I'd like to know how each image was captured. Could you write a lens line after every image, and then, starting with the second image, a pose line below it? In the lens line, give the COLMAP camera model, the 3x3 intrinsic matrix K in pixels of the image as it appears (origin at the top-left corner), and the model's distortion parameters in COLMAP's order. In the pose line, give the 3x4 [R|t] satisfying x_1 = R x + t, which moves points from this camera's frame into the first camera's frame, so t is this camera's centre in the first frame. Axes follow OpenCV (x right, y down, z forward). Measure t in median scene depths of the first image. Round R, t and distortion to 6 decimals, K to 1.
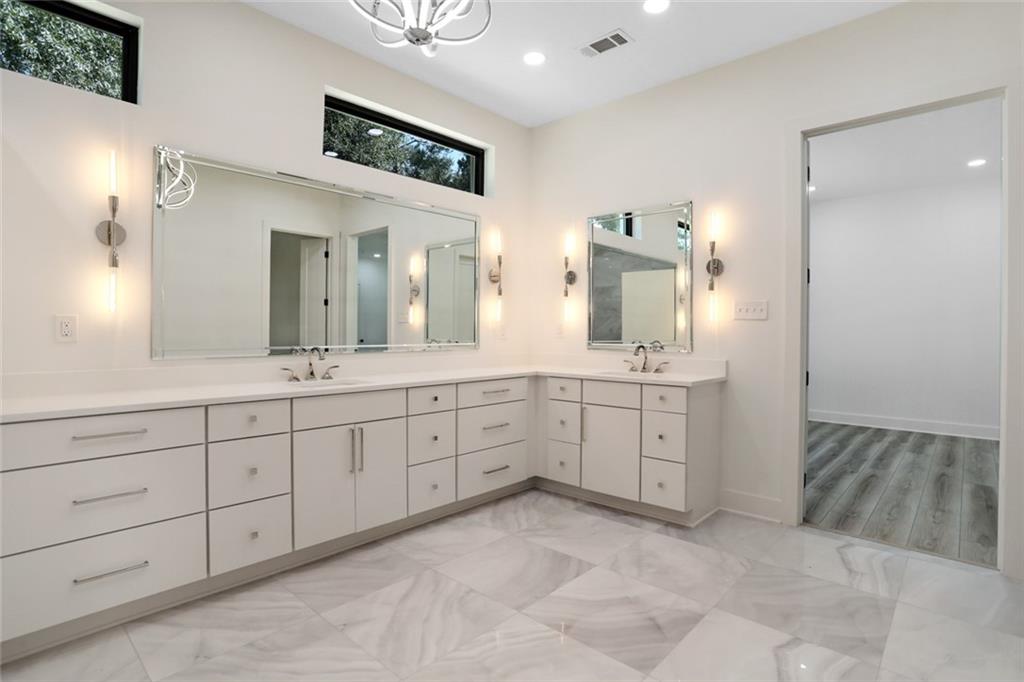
lens RADIAL K [[521.4, 0, 511.3], [0, 521.4, 338.4], [0, 0, 1]] dist [-0.044953, 0.009354]
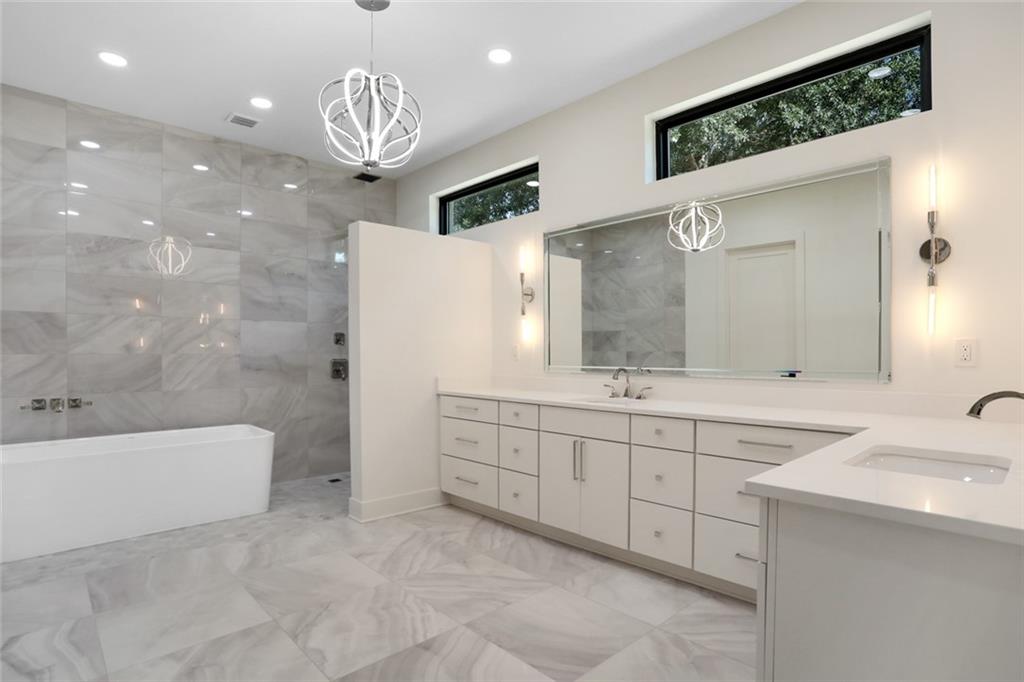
lens RADIAL K [[544.4, 0, 517.0], [0, 544.4, 362.8], [0, 0, 1]] dist [-0.001846, 0.006743]
pose [[-0.076852, 0.014097, -0.996943, 0.953618], [-0.013151, 0.999799, 0.015151, -0.010927], [0.996956, 0.014276, -0.076651, 1.036196]]
